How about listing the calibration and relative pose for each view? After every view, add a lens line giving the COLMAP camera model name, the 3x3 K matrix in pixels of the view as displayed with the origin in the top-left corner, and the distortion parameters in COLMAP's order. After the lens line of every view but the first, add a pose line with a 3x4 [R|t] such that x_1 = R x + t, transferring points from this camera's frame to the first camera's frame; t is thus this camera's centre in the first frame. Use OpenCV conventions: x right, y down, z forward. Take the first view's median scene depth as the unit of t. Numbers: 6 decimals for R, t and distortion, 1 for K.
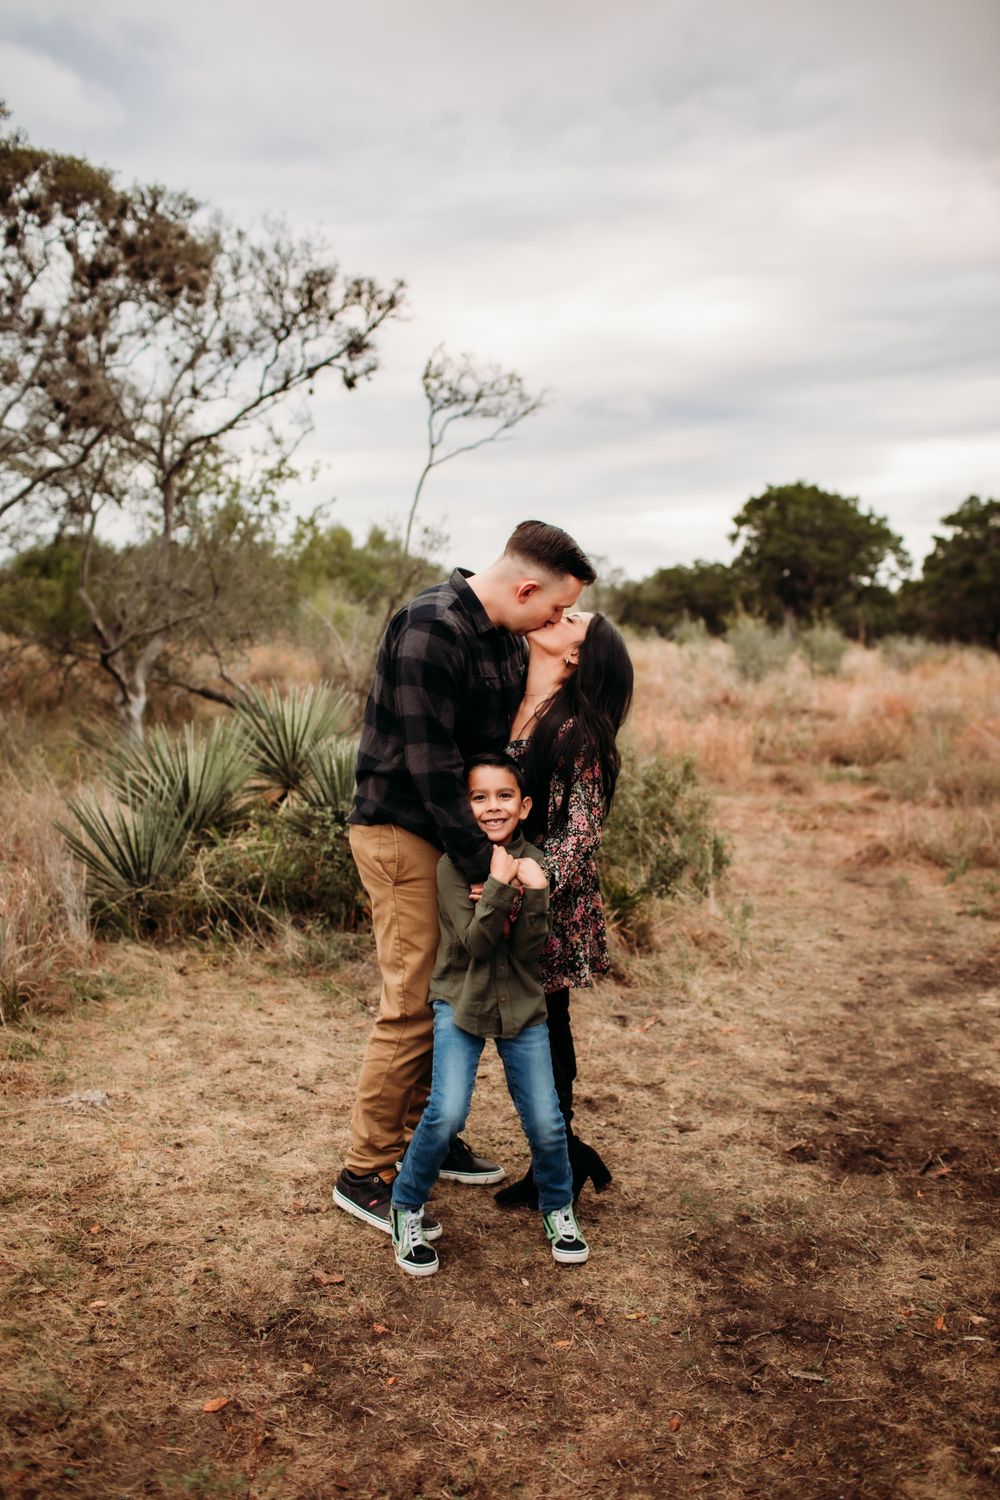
lens RADIAL K [[1466.6, 0, 500.0], [0, 1466.6, 750.0], [0, 0, 1]] dist [-0.122821, 0.163514]
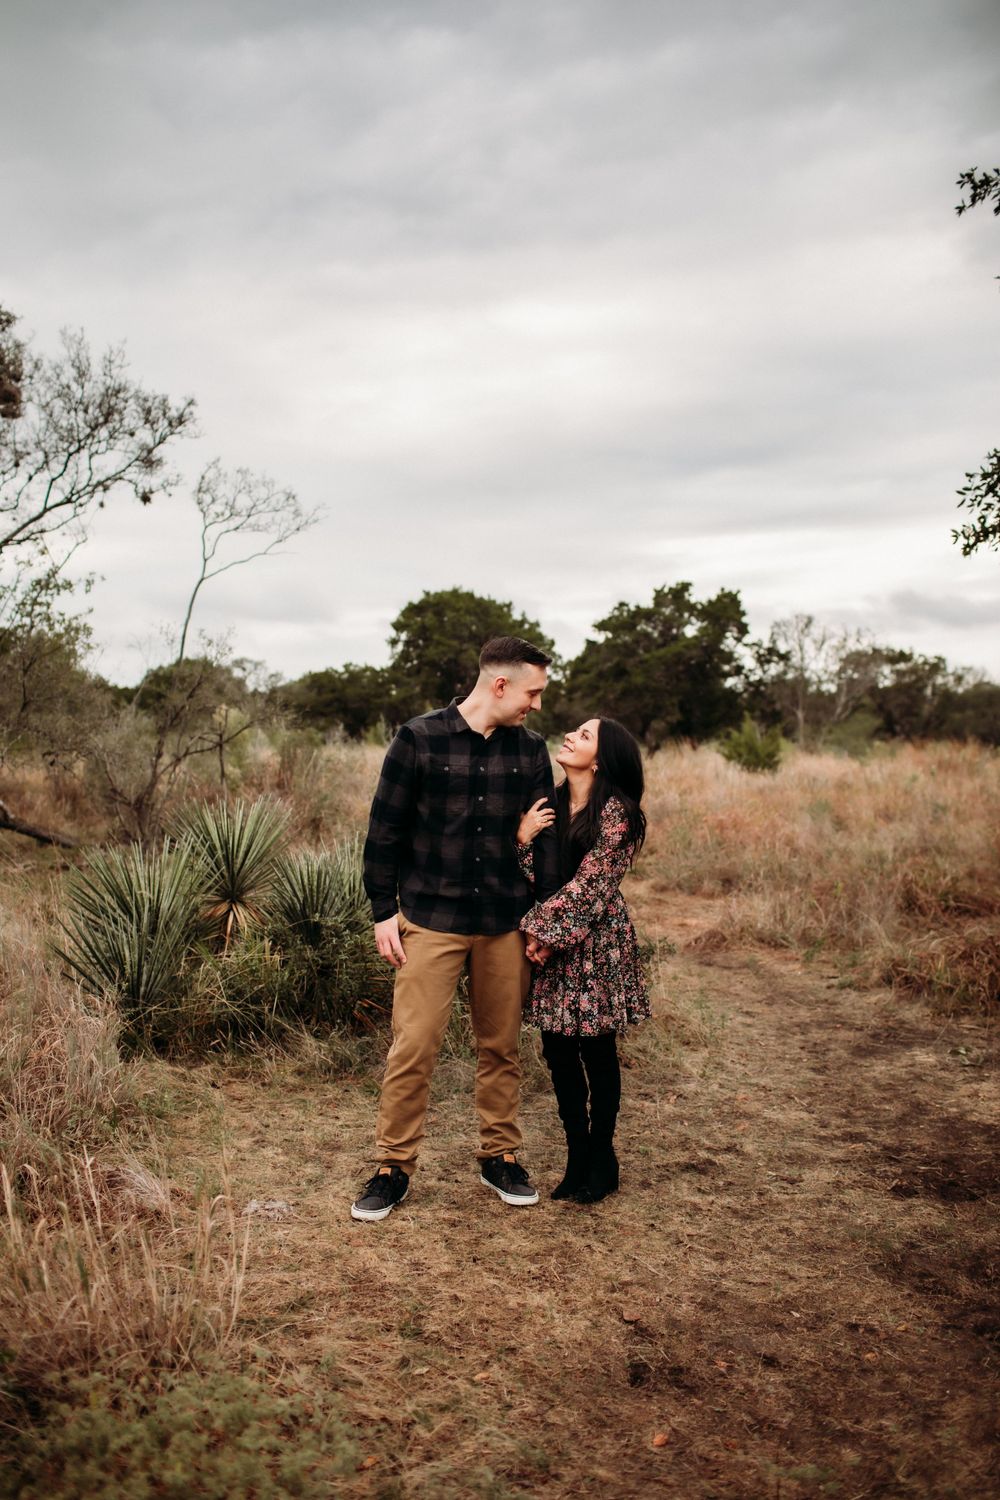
lens RADIAL K [[1466.6, 0, 500.0], [0, 1466.6, 750.0], [0, 0, 1]] dist [-0.122821, 0.163514]
pose [[0.966846, -0.018079, 0.254719, -0.261684], [0.035701, 0.997264, -0.064729, -0.008206], [-0.252852, 0.071677, 0.964846, -0.044901]]
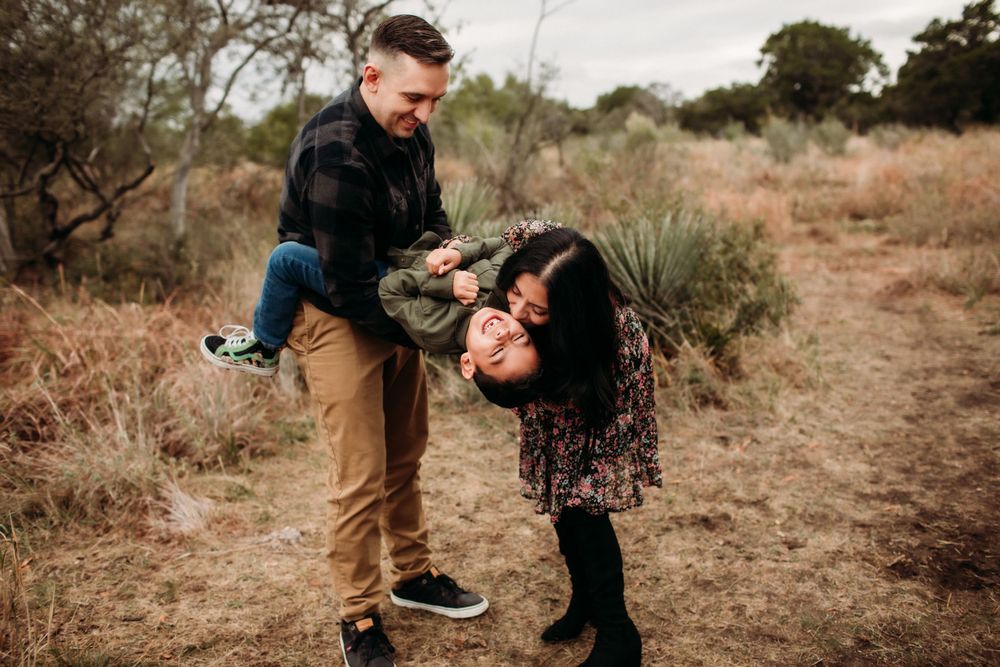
lens RADIAL K [[977.8, 0, 500.0], [0, 977.8, 333.5], [0, 0, 1]] dist [-0.122821, 0.163514]
pose [[0.992839, -0.048554, -0.109144, -0.008100], [0.060268, 0.992461, 0.106722, -0.000927], [0.103140, -0.112535, 0.988280, 0.166137]]
